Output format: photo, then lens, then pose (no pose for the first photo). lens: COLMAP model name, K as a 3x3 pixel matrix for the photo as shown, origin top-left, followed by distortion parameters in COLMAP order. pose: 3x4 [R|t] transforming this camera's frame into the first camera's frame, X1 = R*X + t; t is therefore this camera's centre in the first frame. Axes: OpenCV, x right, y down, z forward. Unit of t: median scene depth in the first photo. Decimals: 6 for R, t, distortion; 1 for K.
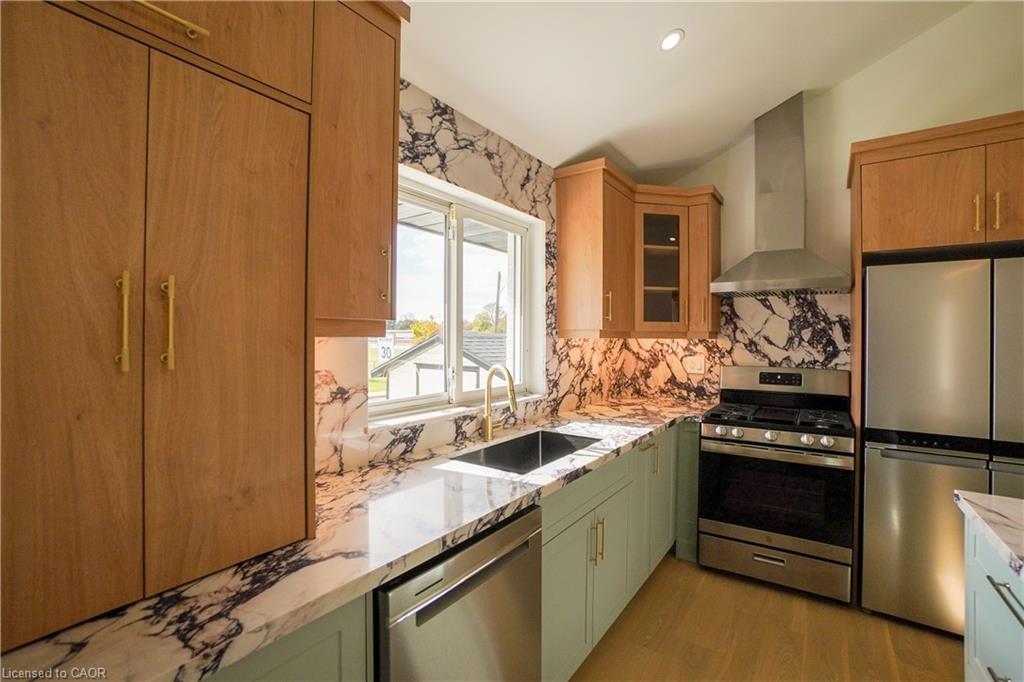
lens RADIAL K [[462.2, 0, 502.3], [0, 462.2, 335.4], [0, 0, 1]] dist [-0.063072, 0.023174]
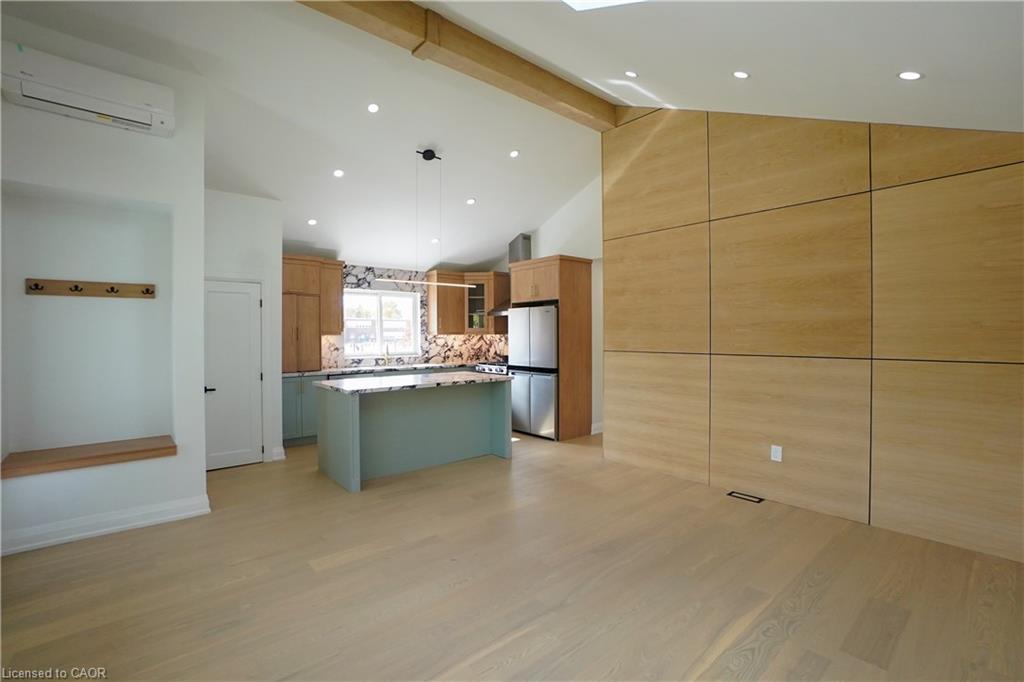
lens RADIAL K [[483.4, 0, 508.2], [0, 483.4, 335.5], [0, 0, 1]] dist [-0.065512, 0.026678]
pose [[0.966612, -0.011035, -0.256007, 1.303926], [0.012186, 0.999922, 0.002910, 0.006783], [0.255955, -0.005932, 0.966670, -1.616926]]
